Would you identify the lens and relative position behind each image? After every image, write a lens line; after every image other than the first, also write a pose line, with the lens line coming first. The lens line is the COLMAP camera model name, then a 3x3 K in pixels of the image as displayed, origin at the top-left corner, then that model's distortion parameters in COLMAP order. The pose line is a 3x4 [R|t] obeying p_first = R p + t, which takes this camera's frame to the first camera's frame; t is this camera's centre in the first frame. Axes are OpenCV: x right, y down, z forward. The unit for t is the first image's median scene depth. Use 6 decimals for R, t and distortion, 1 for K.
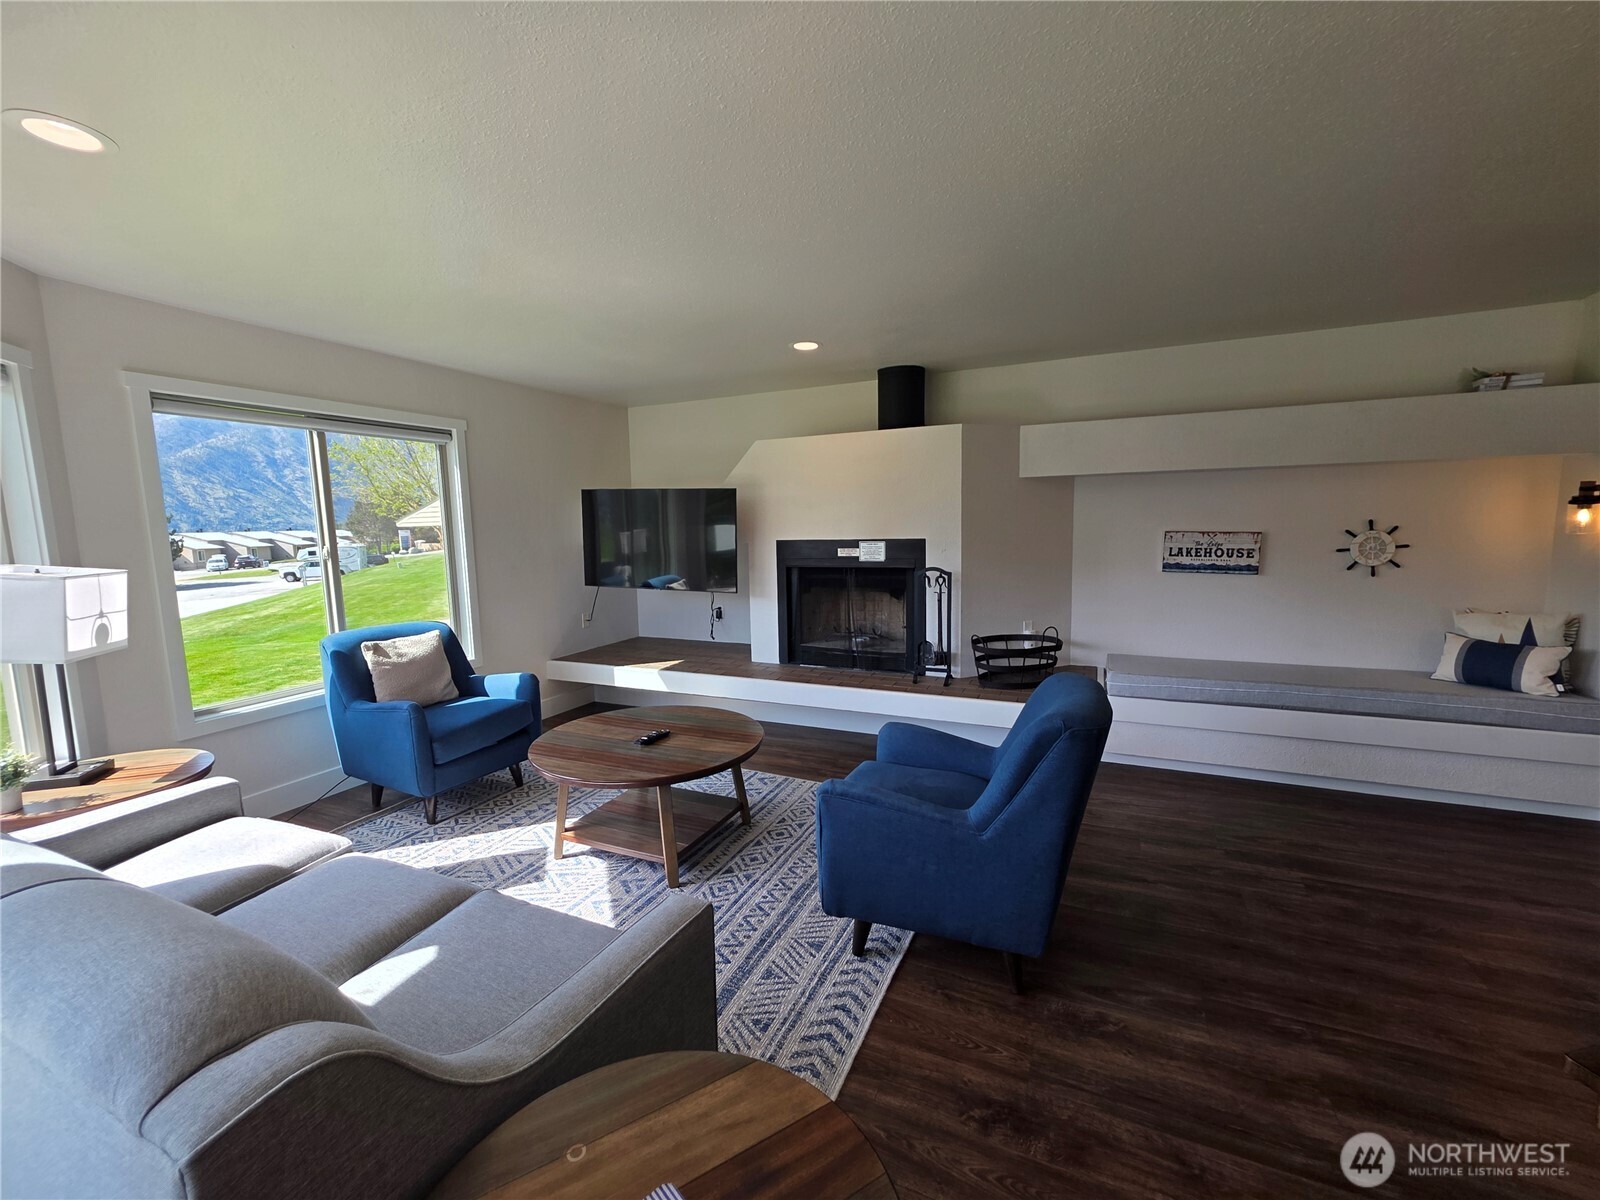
lens RADIAL K [[658.9, 0, 800.0], [0, 658.9, 600.0], [0, 0, 1]] dist [0.004020, 0.000187]
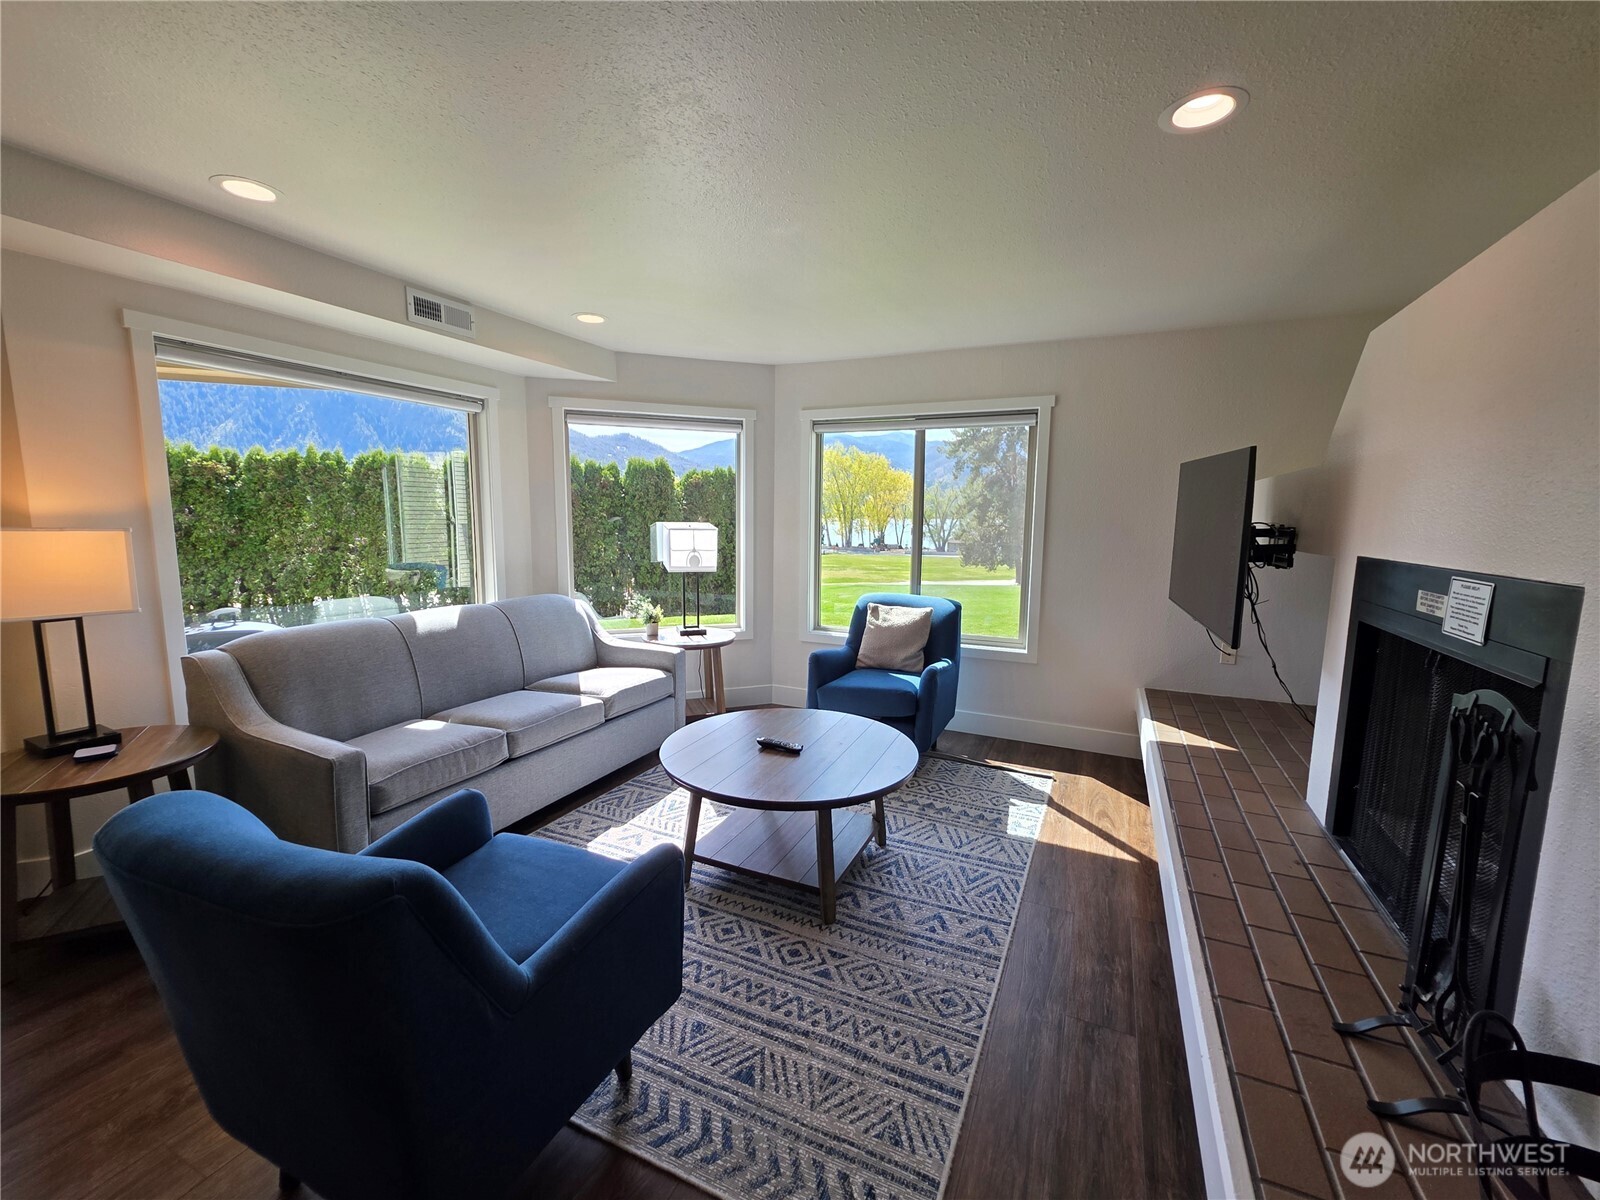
lens RADIAL K [[658.9, 0, 800.0], [0, 658.9, 600.0], [0, 0, 1]] dist [0.004020, 0.000187]
pose [[-0.003278, 0.149832, -0.988706, 0.439508], [-0.132781, 0.979891, 0.148936, -0.085159], [0.991140, 0.131770, 0.016682, 0.683801]]
